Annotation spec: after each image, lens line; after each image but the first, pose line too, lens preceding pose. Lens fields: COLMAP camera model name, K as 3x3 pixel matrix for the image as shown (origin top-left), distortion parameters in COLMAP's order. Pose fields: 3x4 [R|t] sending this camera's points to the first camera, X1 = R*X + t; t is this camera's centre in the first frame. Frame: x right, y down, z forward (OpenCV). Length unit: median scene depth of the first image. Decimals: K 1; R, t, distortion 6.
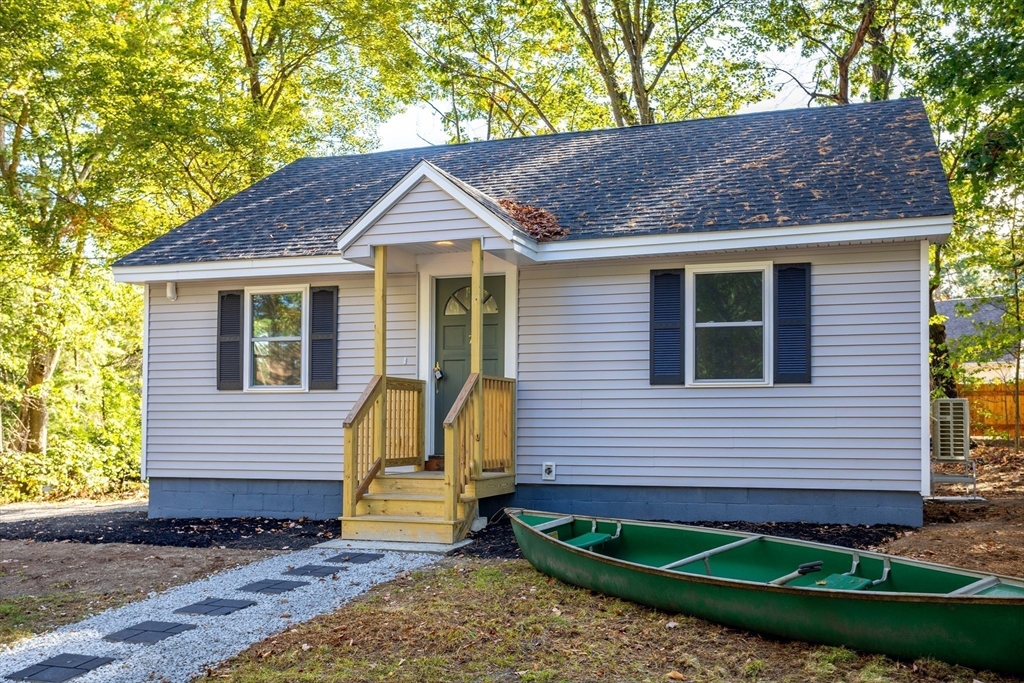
lens RADIAL K [[962.3, 0, 552.3], [0, 962.3, 383.7], [0, 0, 1]] dist [0.015695, 0.000000]
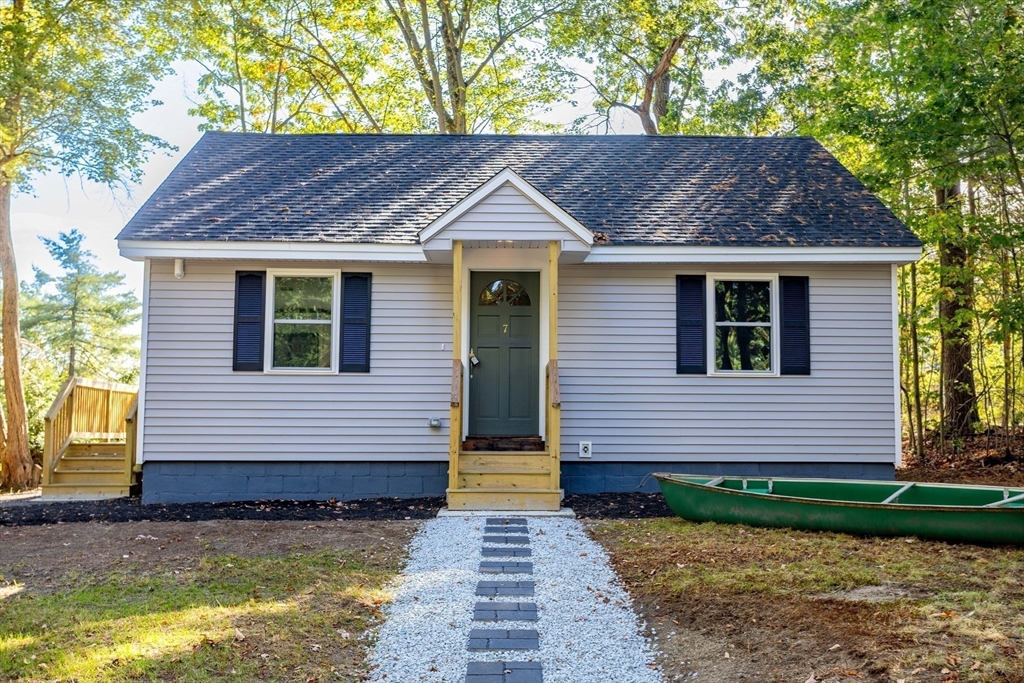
lens RADIAL K [[1095.0, 0, 518.6], [0, 1095.0, 336.5], [0, 0, 1]] dist [0.032502, 0.000000]
pose [[0.941179, 0.032102, 0.336380, -0.528149], [-0.017999, 0.998827, -0.044961, 0.019253], [-0.337428, 0.036262, 0.940653, -0.179462]]
